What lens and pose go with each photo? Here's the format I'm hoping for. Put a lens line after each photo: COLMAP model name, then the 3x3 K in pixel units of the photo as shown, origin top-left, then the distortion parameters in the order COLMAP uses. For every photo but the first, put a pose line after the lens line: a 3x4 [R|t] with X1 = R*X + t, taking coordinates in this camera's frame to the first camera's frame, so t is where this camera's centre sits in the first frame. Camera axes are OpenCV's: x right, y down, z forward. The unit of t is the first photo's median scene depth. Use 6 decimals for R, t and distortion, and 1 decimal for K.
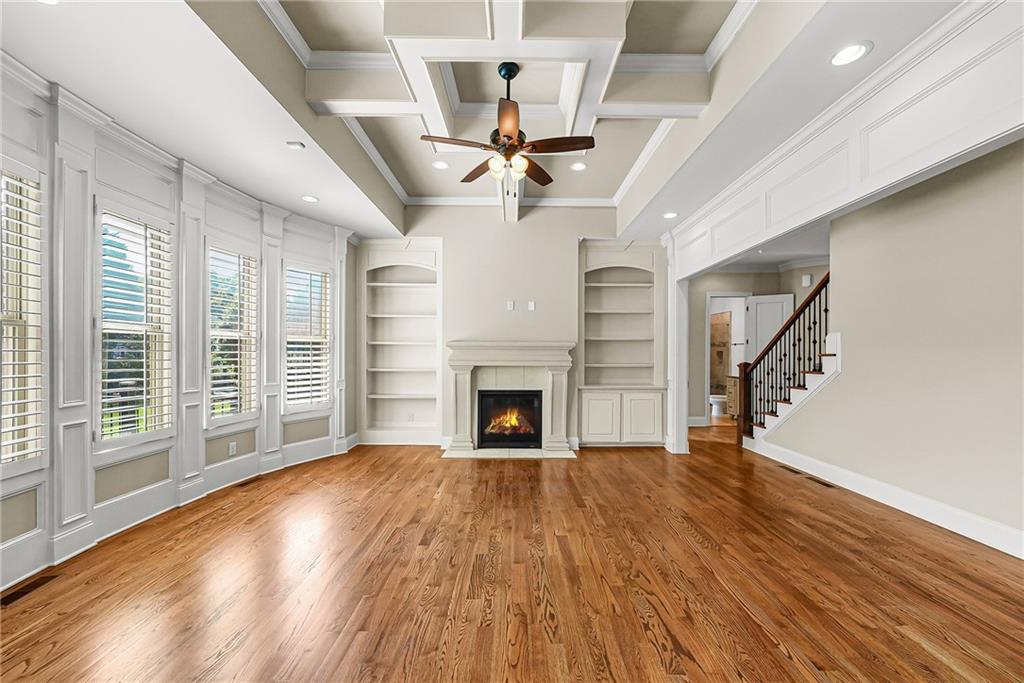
lens RADIAL K [[406.3, 0, 513.4], [0, 406.3, 355.0], [0, 0, 1]] dist [-0.000691, -0.000013]
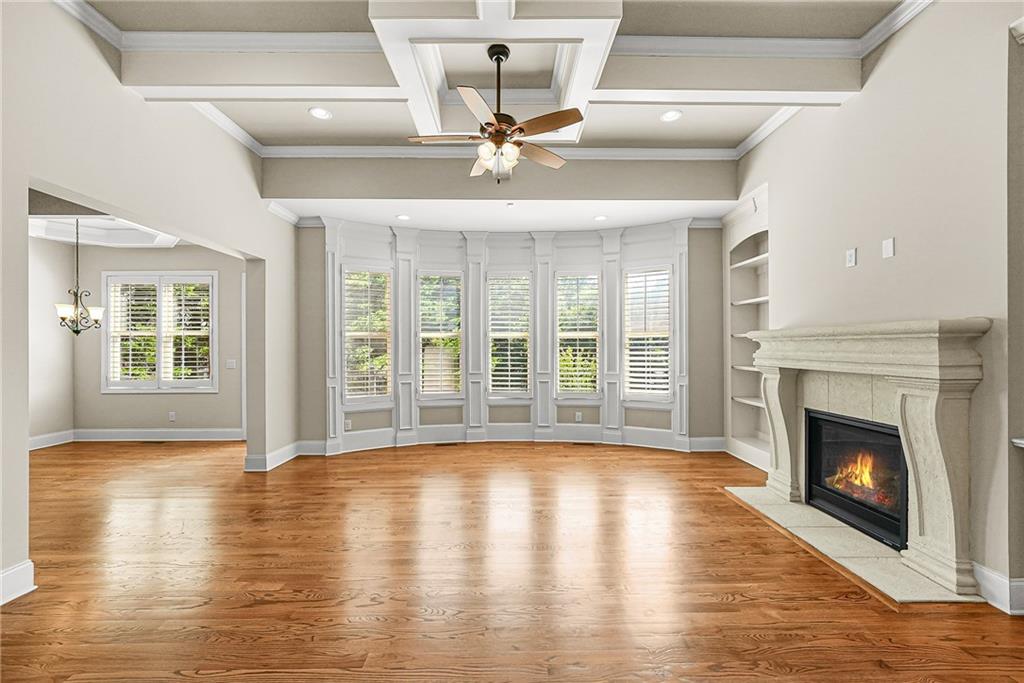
lens RADIAL K [[406.1, 0, 516.4], [0, 406.1, 351.4], [0, 0, 1]] dist [0.000565, 0.000223]
pose [[0.022715, 0.006476, -0.999721, 0.565135], [-0.000124, 0.999979, 0.006475, -0.002957], [0.999742, -0.000023, 0.022716, 0.608366]]
